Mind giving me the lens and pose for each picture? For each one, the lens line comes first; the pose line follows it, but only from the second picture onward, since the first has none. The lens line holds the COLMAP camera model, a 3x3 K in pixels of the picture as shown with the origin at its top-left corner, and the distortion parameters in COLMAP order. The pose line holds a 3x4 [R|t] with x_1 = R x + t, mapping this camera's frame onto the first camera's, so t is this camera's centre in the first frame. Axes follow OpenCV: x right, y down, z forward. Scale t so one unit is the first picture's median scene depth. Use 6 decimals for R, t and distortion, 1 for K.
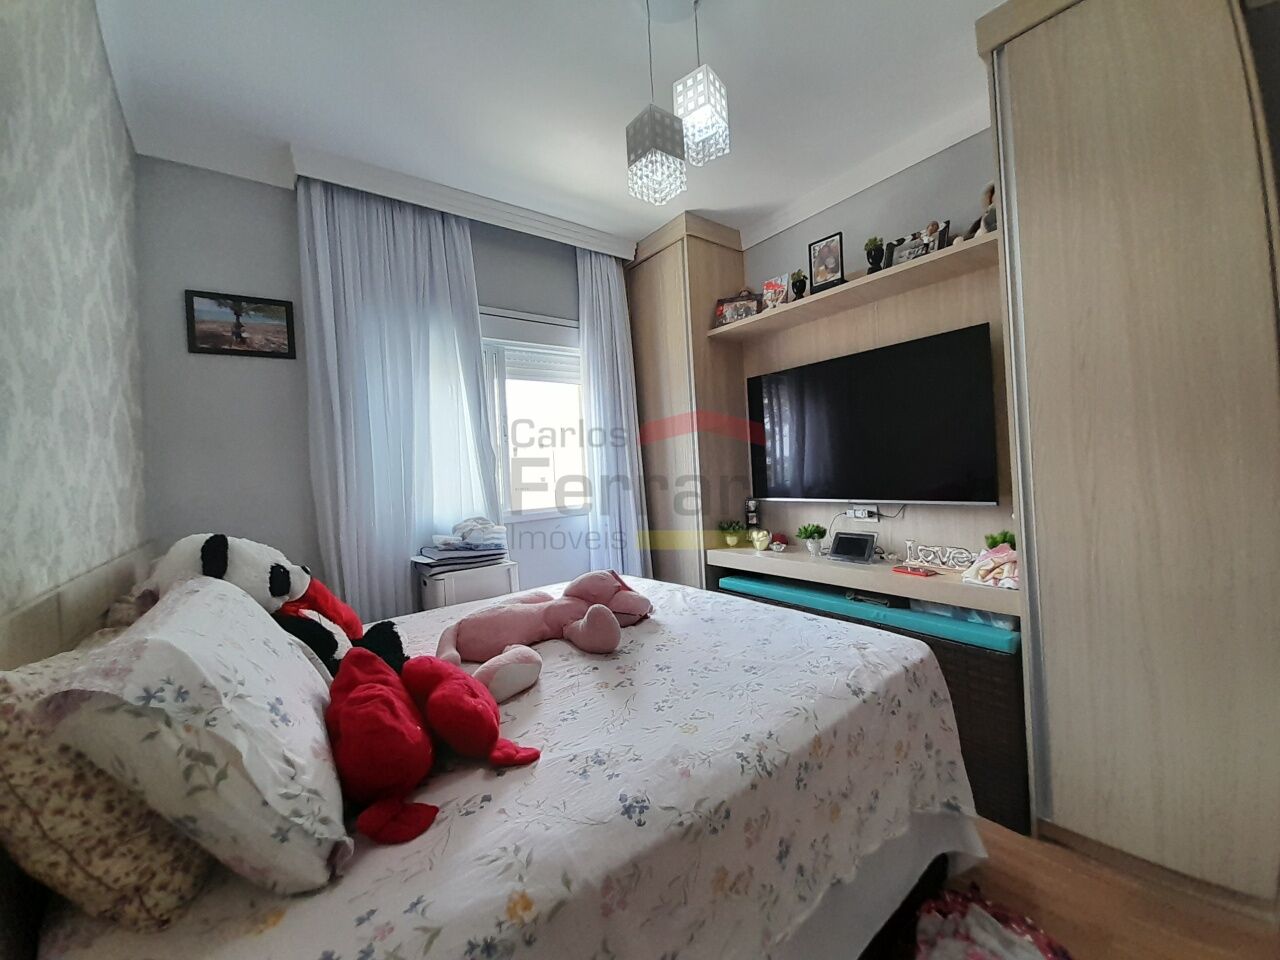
lens RADIAL K [[516.9, 0, 673.2], [0, 516.9, 471.1], [0, 0, 1]] dist [0.000214, -0.001521]
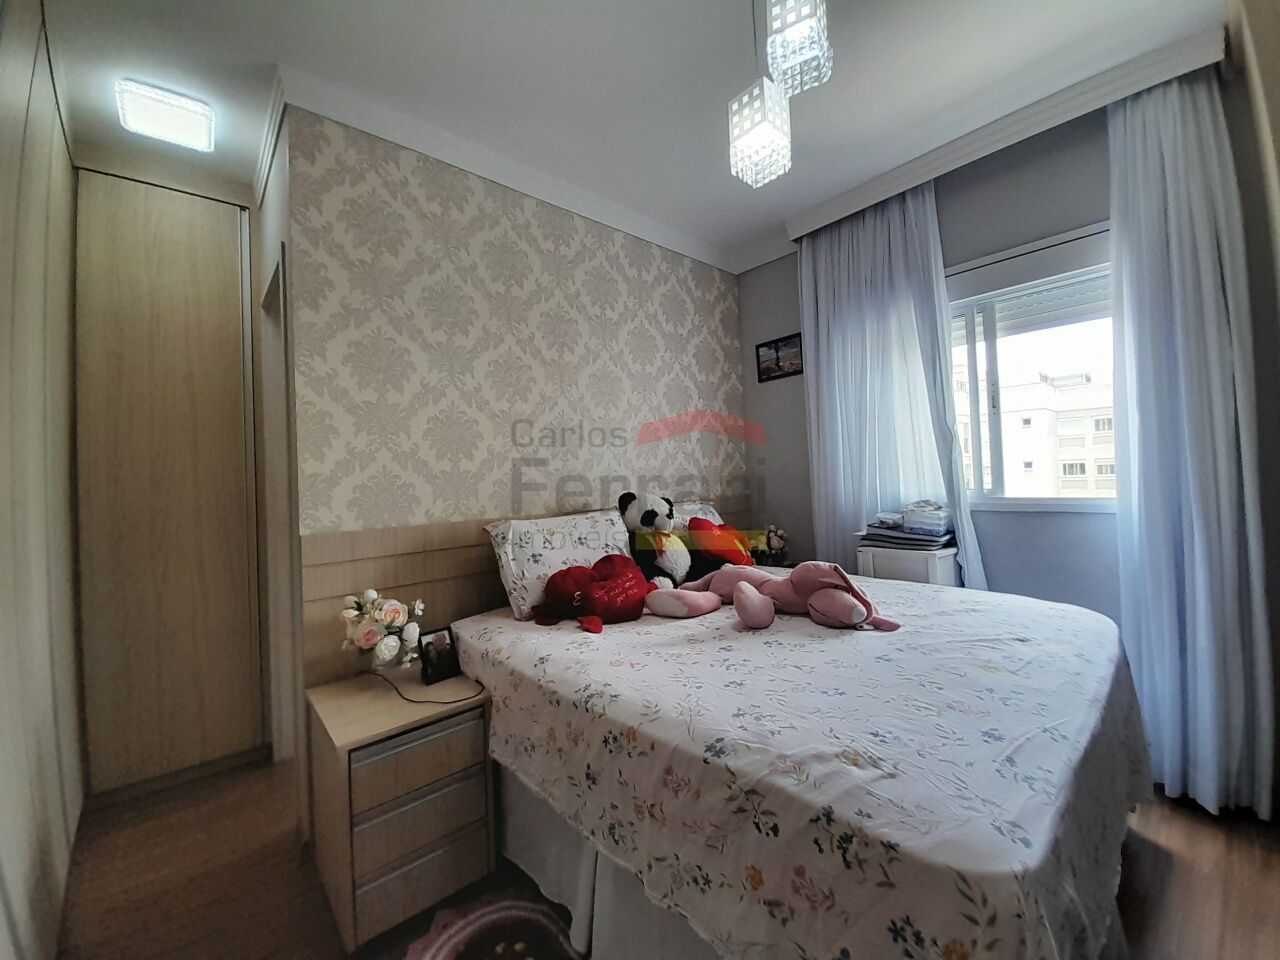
lens RADIAL K [[516.9, 0, 629.6], [0, 516.9, 479.9], [0, 0, 1]] dist [0.000214, -0.001521]
pose [[0.015323, 0.056862, -0.998264, 0.877734], [0.036628, 0.997680, 0.057391, -0.036445], [0.999212, -0.037444, 0.013204, 0.671792]]
